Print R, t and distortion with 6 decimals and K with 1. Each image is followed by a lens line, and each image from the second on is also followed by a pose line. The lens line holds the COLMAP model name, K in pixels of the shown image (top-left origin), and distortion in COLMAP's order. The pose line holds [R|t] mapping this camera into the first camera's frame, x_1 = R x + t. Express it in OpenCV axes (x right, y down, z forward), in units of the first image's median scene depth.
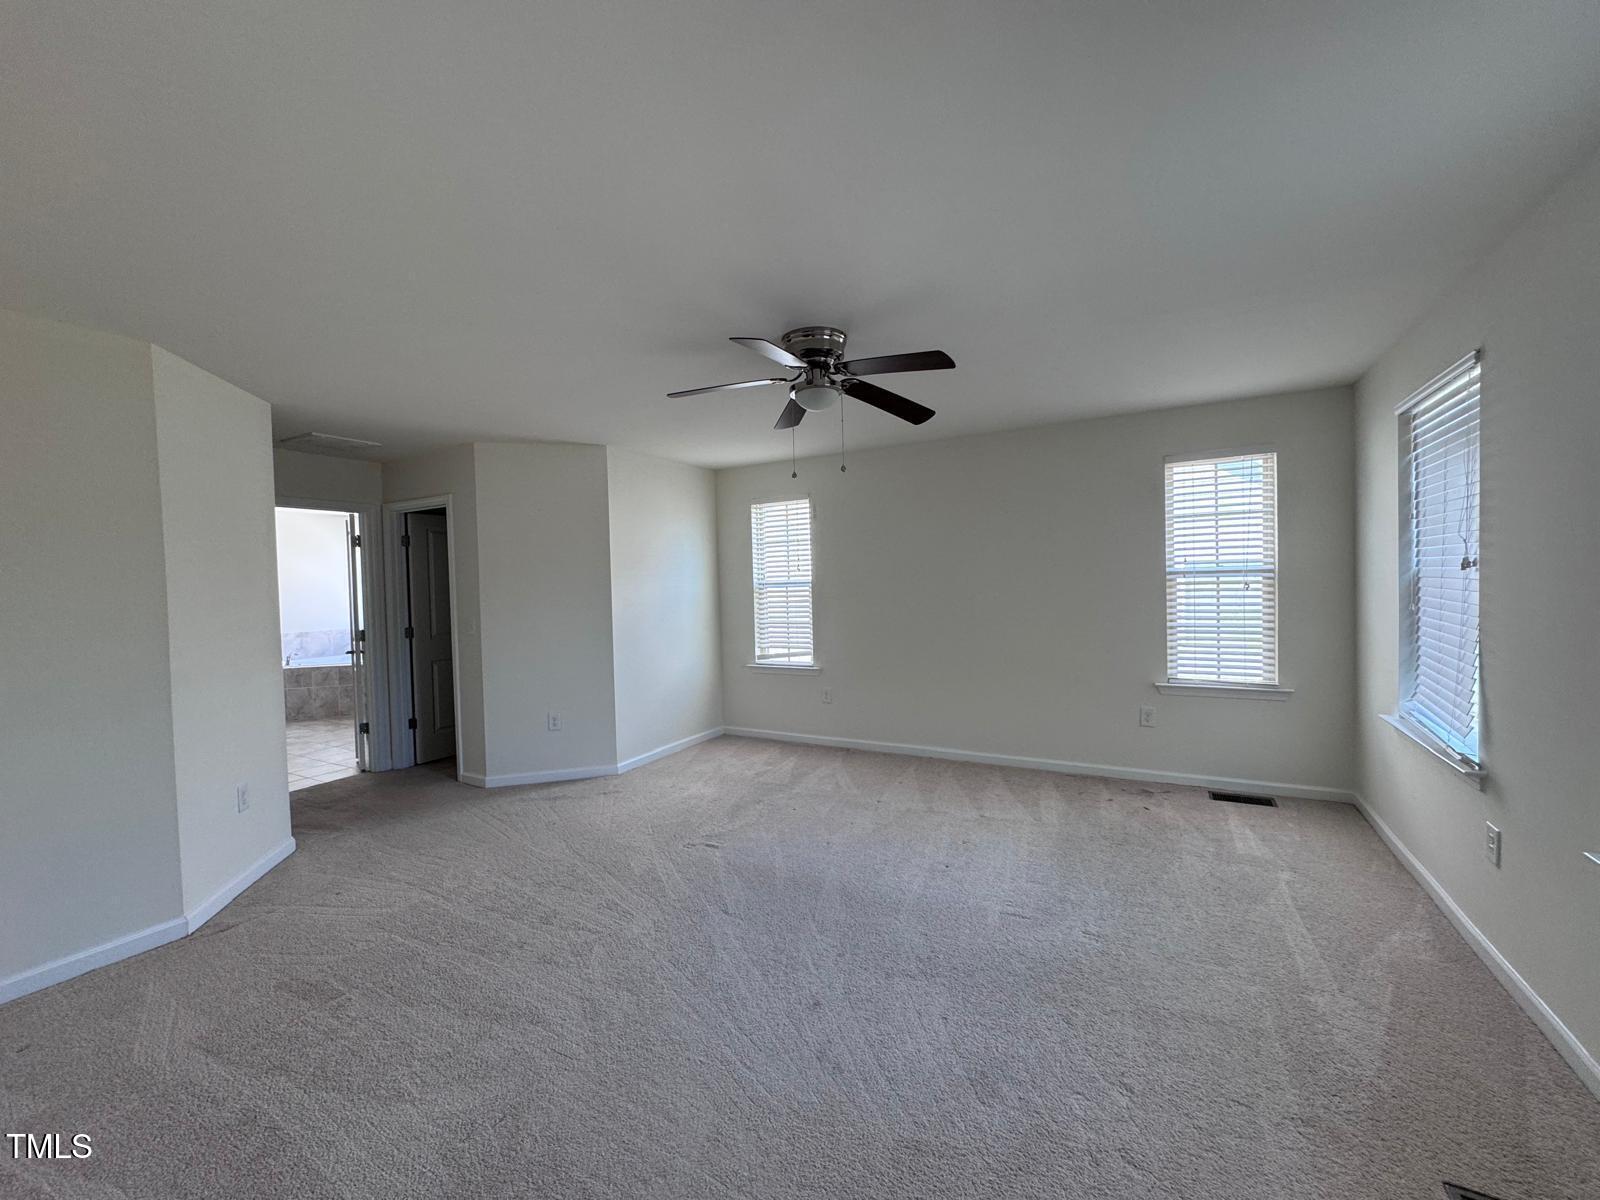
lens RADIAL K [[638.8, 0, 800.0], [0, 638.8, 600.0], [0, 0, 1]] dist [-0.001538, -0.000021]
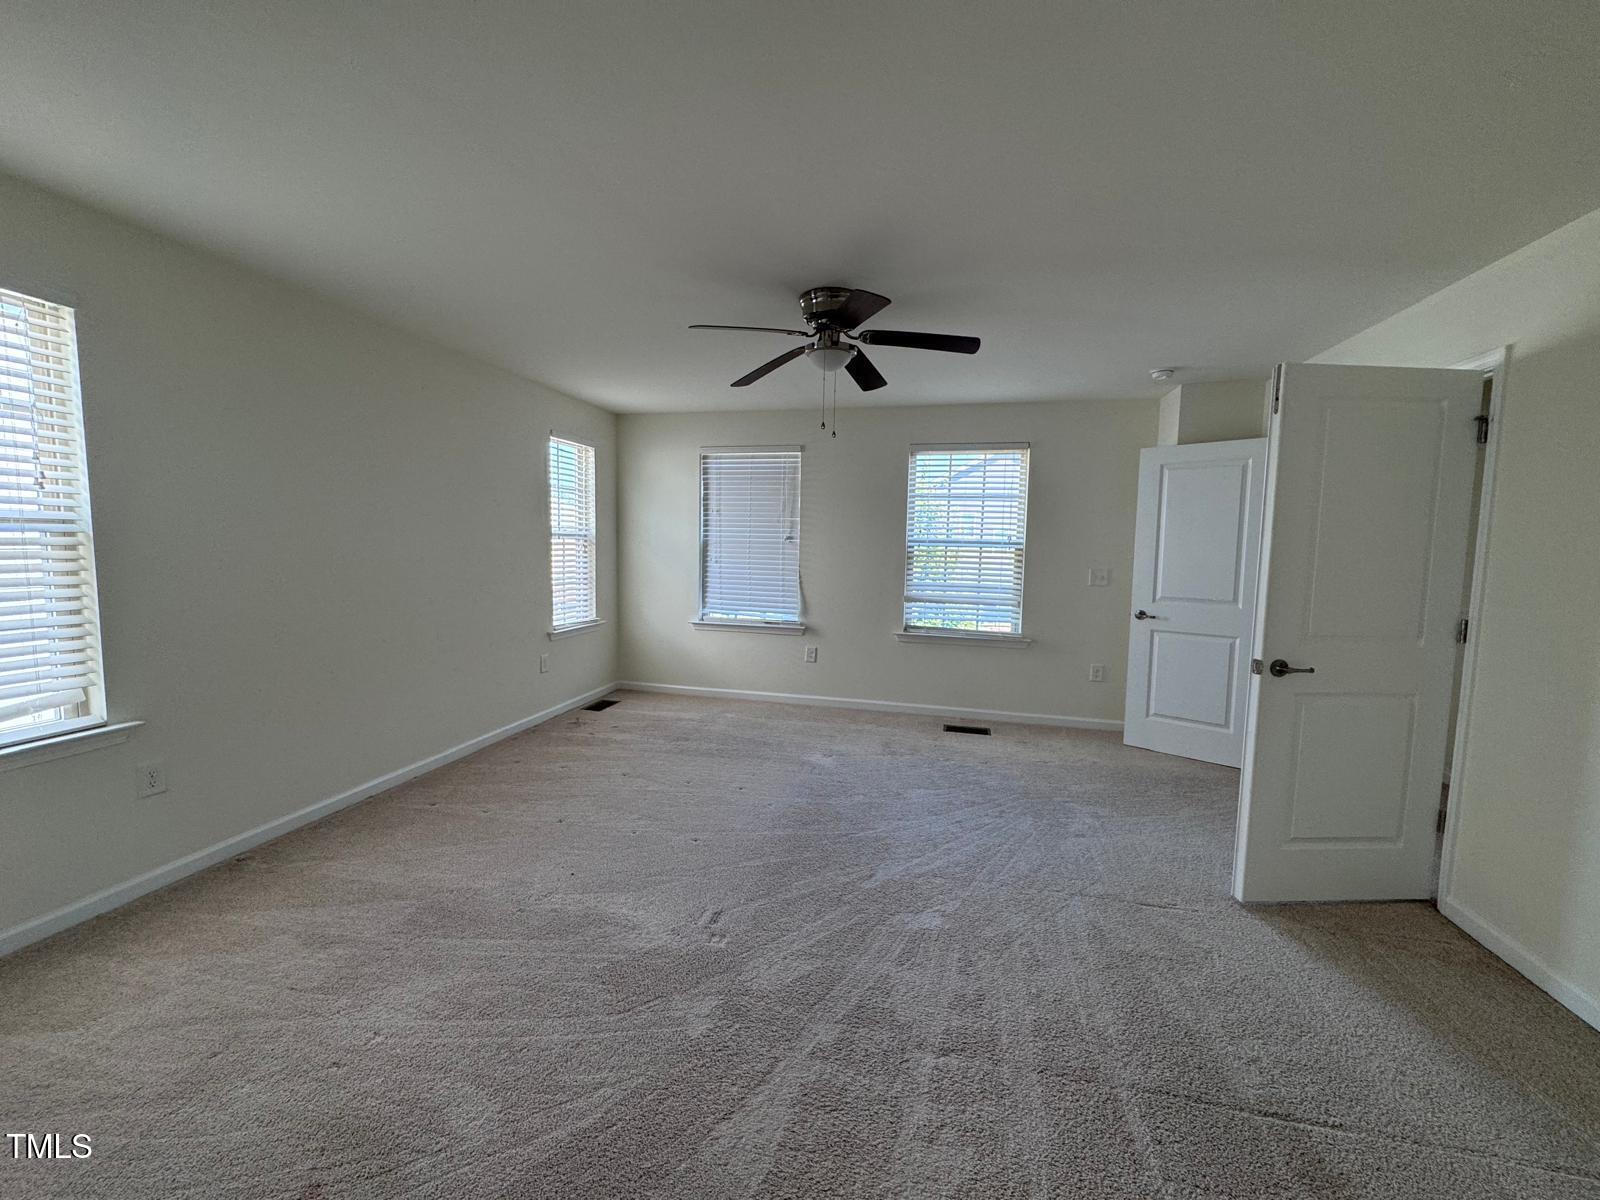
lens RADIAL K [[638.8, 0, 800.0], [0, 638.8, 600.0], [0, 0, 1]] dist [-0.001538, -0.000021]
pose [[-0.270099, -0.066166, 0.960556, -0.693598], [0.017481, 0.997135, 0.073601, -0.001197], [-0.962674, 0.036671, -0.268168, 0.943419]]
